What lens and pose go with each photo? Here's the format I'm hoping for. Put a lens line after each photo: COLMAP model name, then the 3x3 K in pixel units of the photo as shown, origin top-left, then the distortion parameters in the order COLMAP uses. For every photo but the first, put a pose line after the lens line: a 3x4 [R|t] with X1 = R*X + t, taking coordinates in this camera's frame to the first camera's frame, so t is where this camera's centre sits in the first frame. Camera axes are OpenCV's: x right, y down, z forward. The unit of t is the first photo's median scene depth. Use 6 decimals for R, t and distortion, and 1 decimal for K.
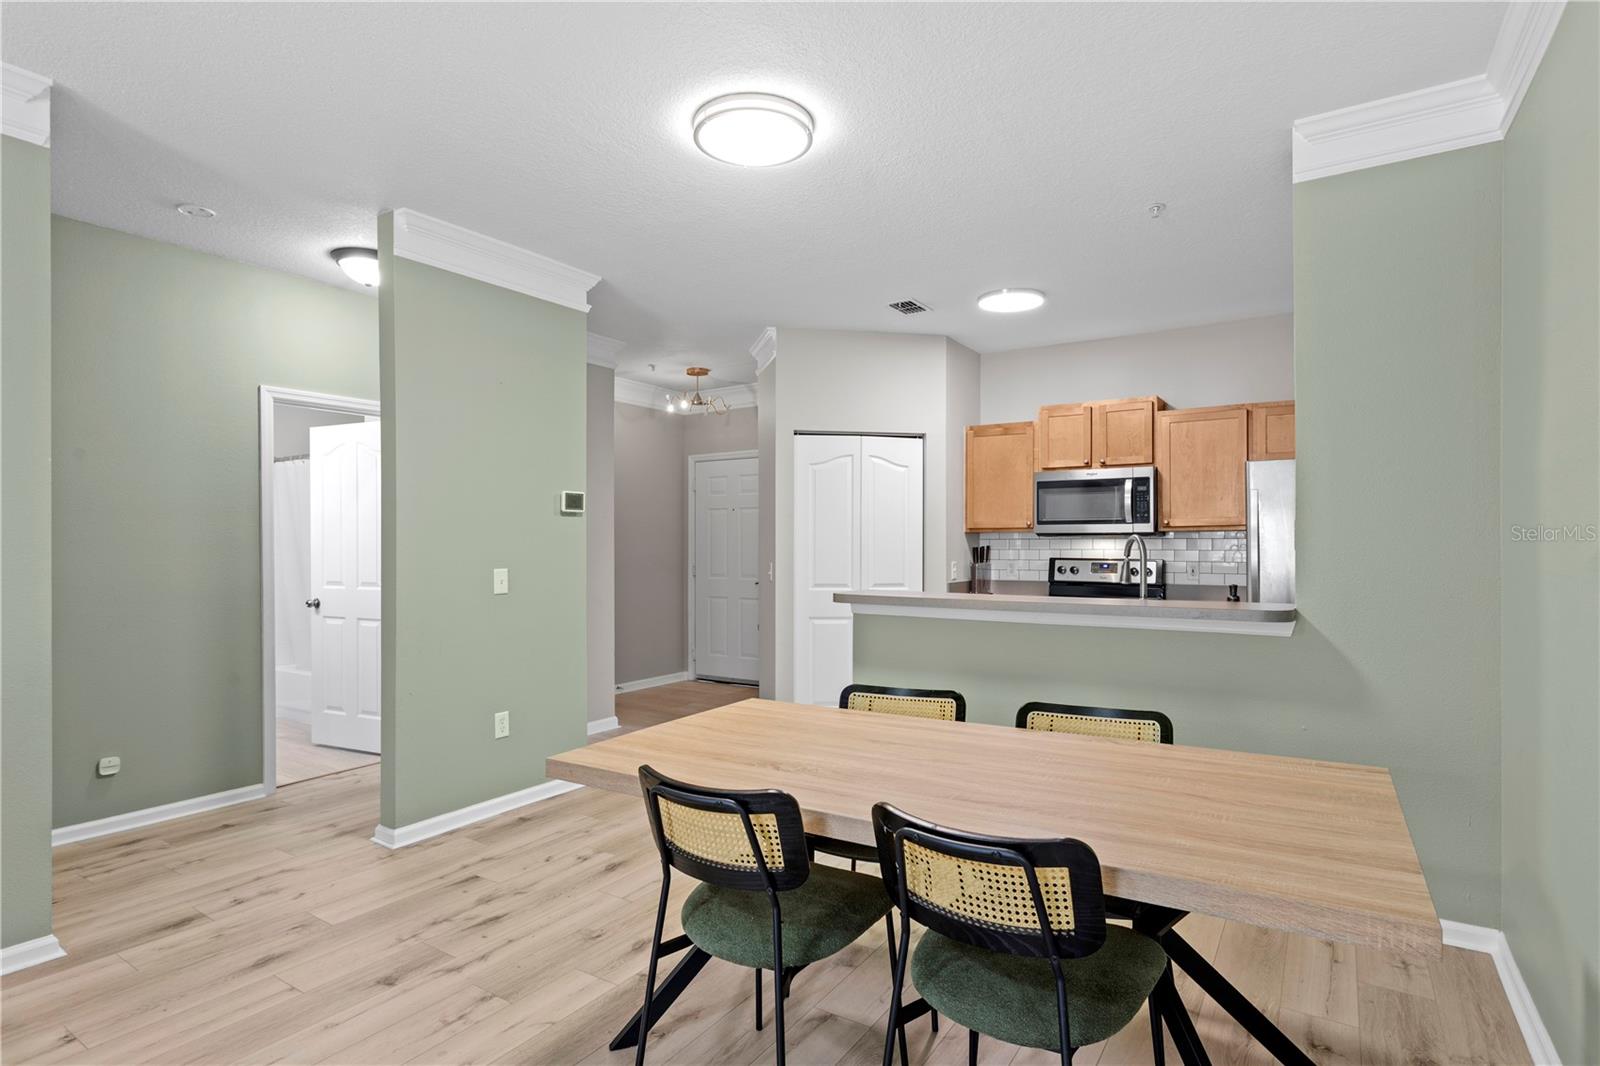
lens RADIAL K [[823.9, 0, 804.1], [0, 823.9, 544.3], [0, 0, 1]] dist [-0.003816, 0.000052]
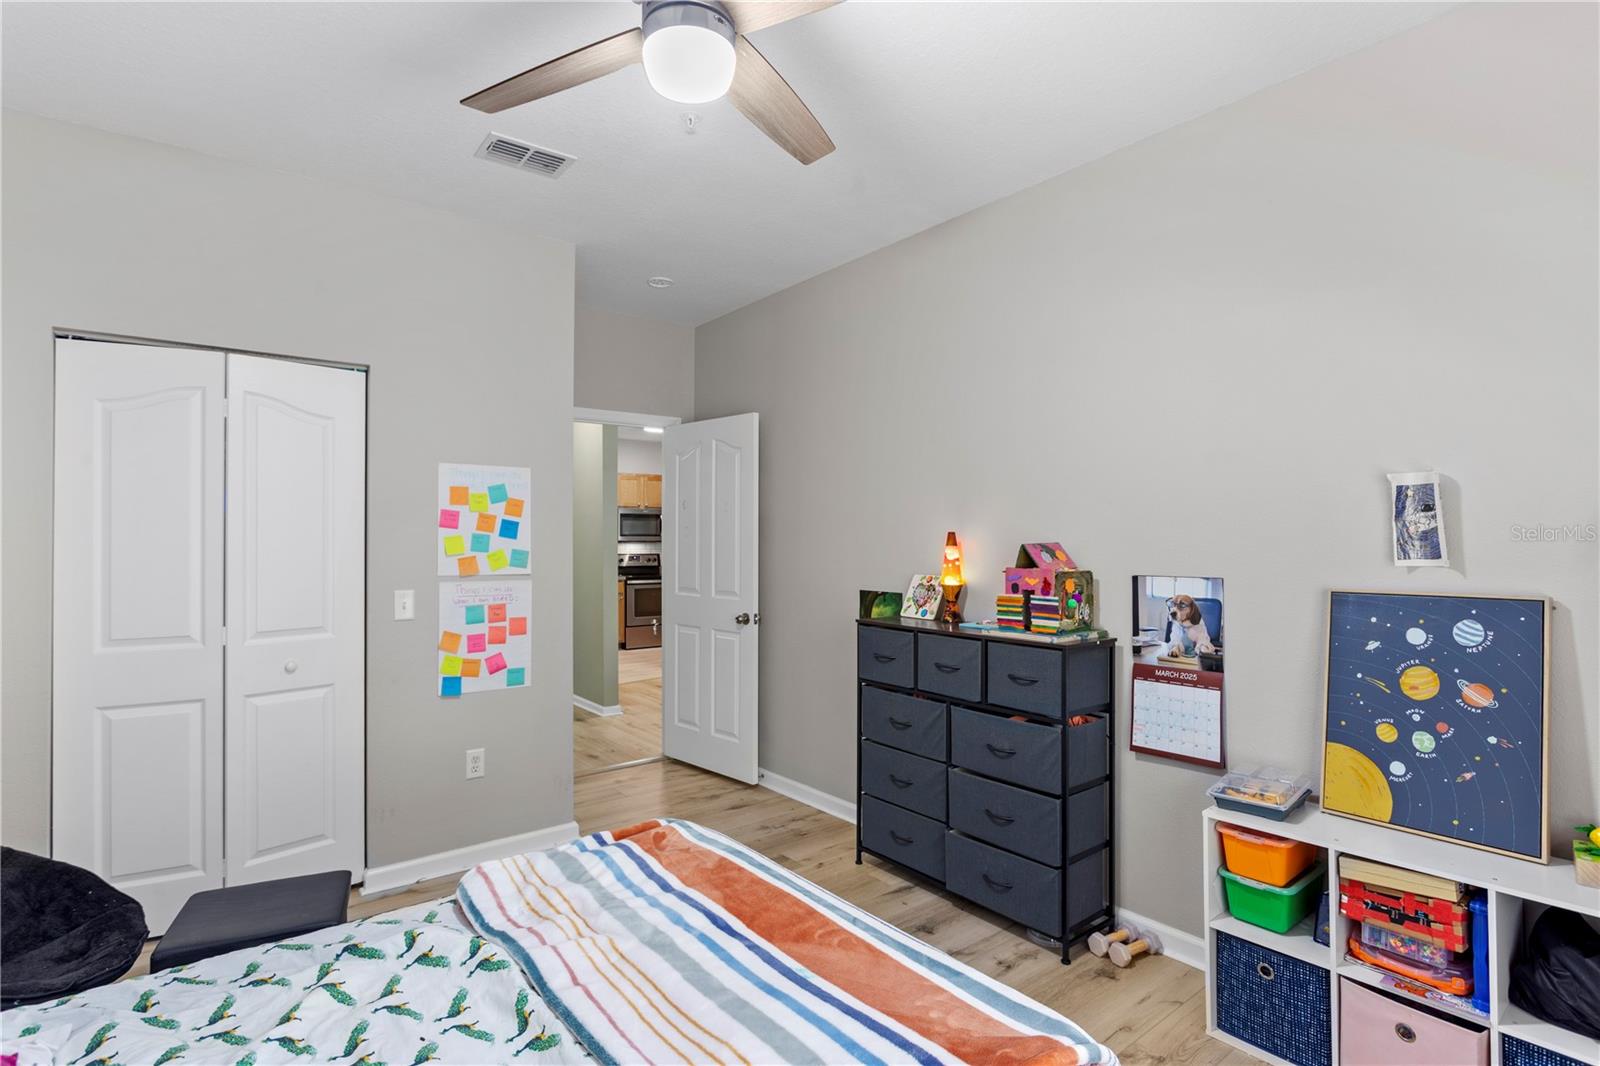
lens RADIAL K [[793.7, 0, 800.8], [0, 793.7, 542.5], [0, 0, 1]] dist [-0.005449, -0.000079]
pose [[0.319762, -0.000633, 0.947498, -1.310552], [0.000346, 1.000000, 0.000551, -0.010680], [-0.947498, 0.000152, 0.319762, 0.030862]]
